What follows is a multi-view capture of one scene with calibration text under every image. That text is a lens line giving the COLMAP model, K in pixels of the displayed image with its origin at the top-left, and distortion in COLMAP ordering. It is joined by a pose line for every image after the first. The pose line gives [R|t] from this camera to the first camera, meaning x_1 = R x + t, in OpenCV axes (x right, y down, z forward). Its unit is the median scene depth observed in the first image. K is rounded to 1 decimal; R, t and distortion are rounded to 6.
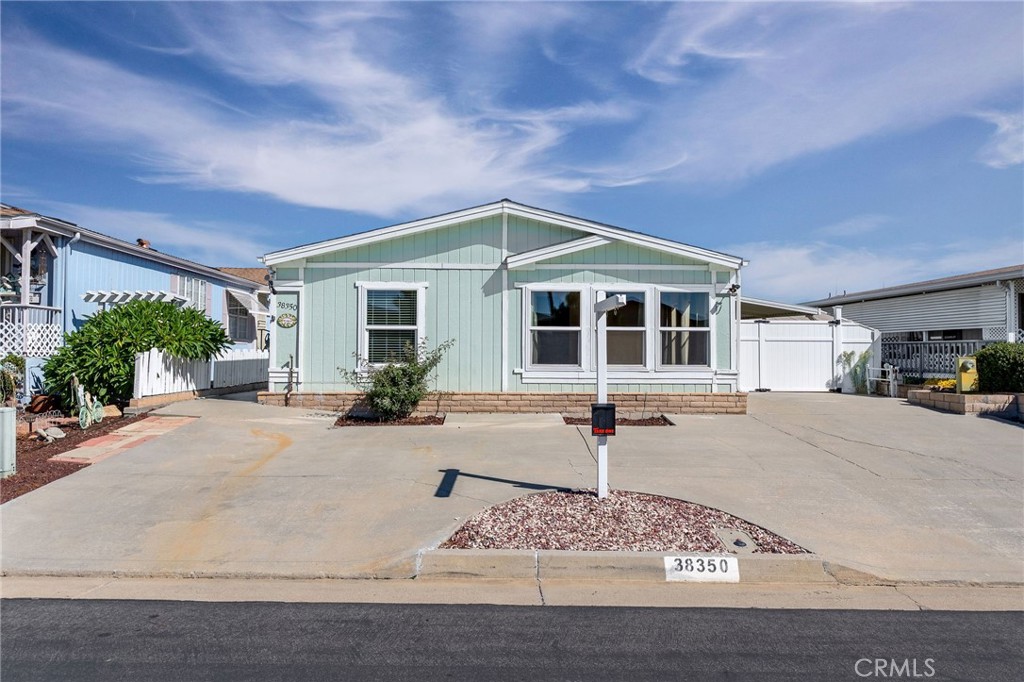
lens RADIAL K [[668.4, 0, 509.4], [0, 668.4, 339.6], [0, 0, 1]] dist [-0.007657, 0.004579]
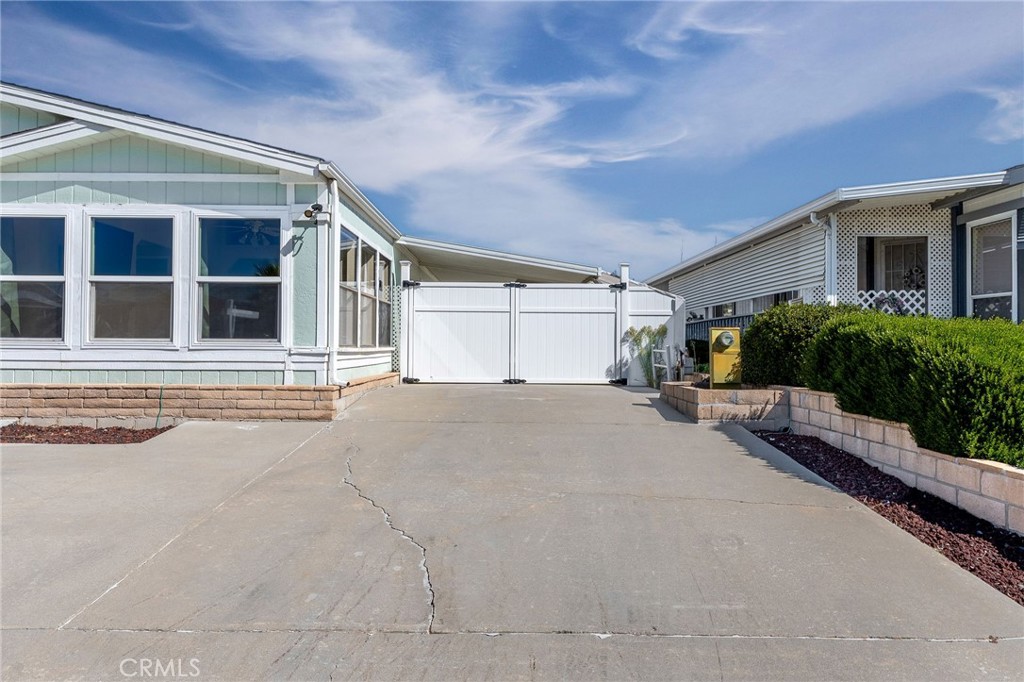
lens RADIAL K [[635.8, 0, 514.4], [0, 635.8, 336.9], [0, 0, 1]] dist [0.005306, -0.001540]
pose [[0.999786, 0.000613, -0.020657, 0.528556], [-0.000501, 0.999985, 0.005440, 0.033025], [0.020660, -0.005429, 0.999772, 0.432976]]
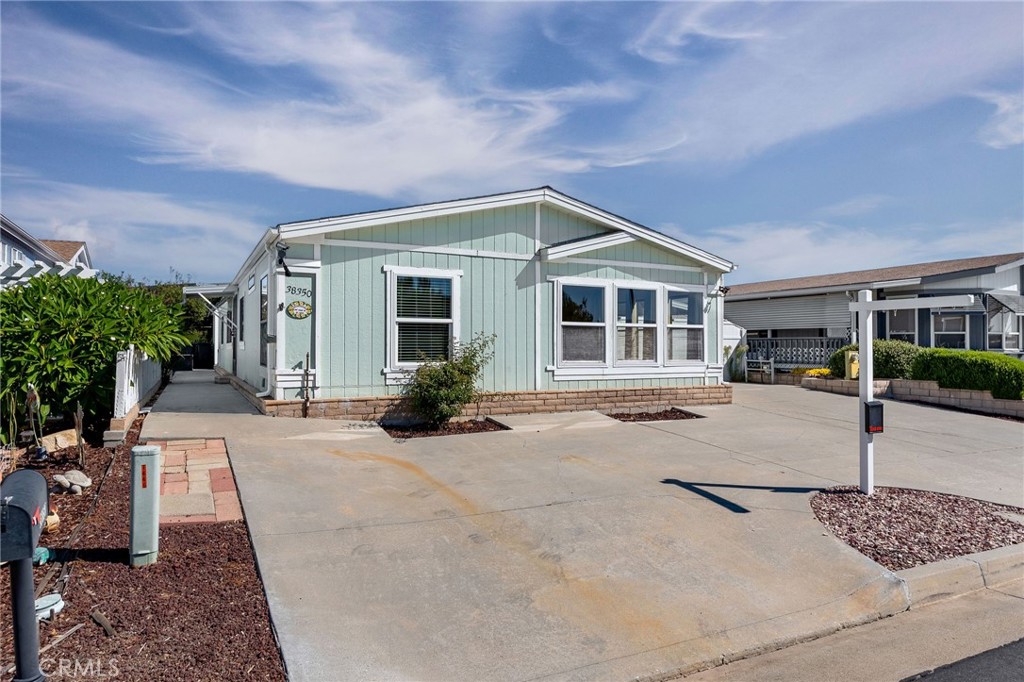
lens RADIAL K [[635.8, 0, 510.0], [0, 635.8, 337.6], [0, 0, 1]] dist [0.005306, -0.001540]
pose [[0.902780, 0.003847, 0.430086, -0.430709], [-0.006978, 0.999959, 0.005703, -0.001433], [-0.430046, -0.008150, 0.902770, 0.205906]]
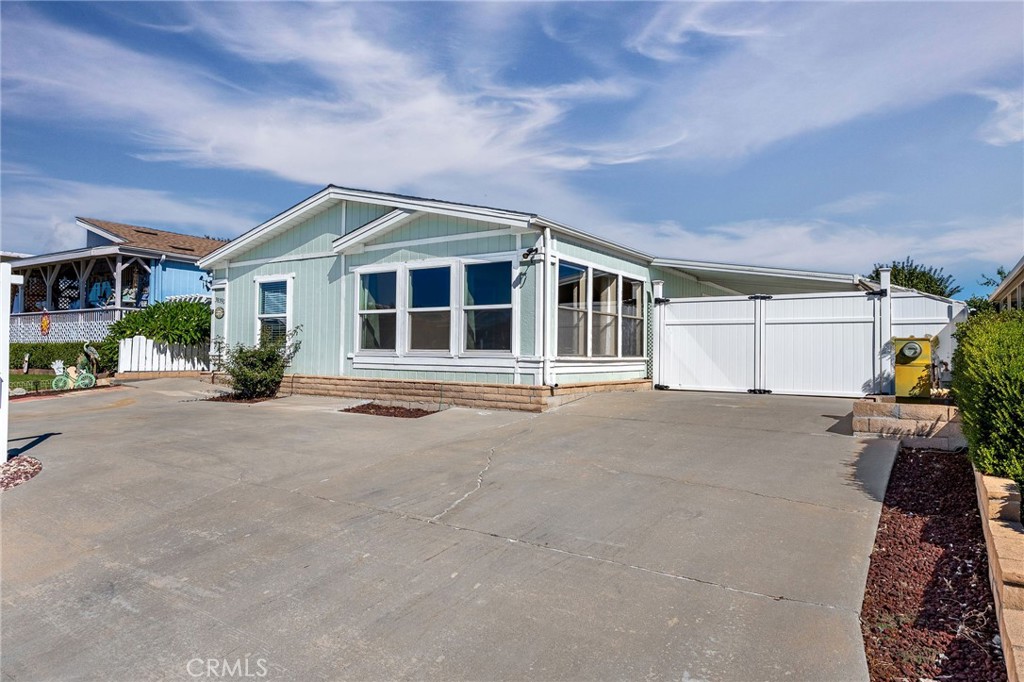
lens RADIAL K [[635.8, 0, 509.5], [0, 635.8, 338.7], [0, 0, 1]] dist [0.005306, -0.001540]
pose [[0.811727, -0.009775, -0.583955, 0.757371], [0.004543, 0.999935, -0.010423, 0.032477], [0.584019, 0.005807, 0.811719, 0.373055]]
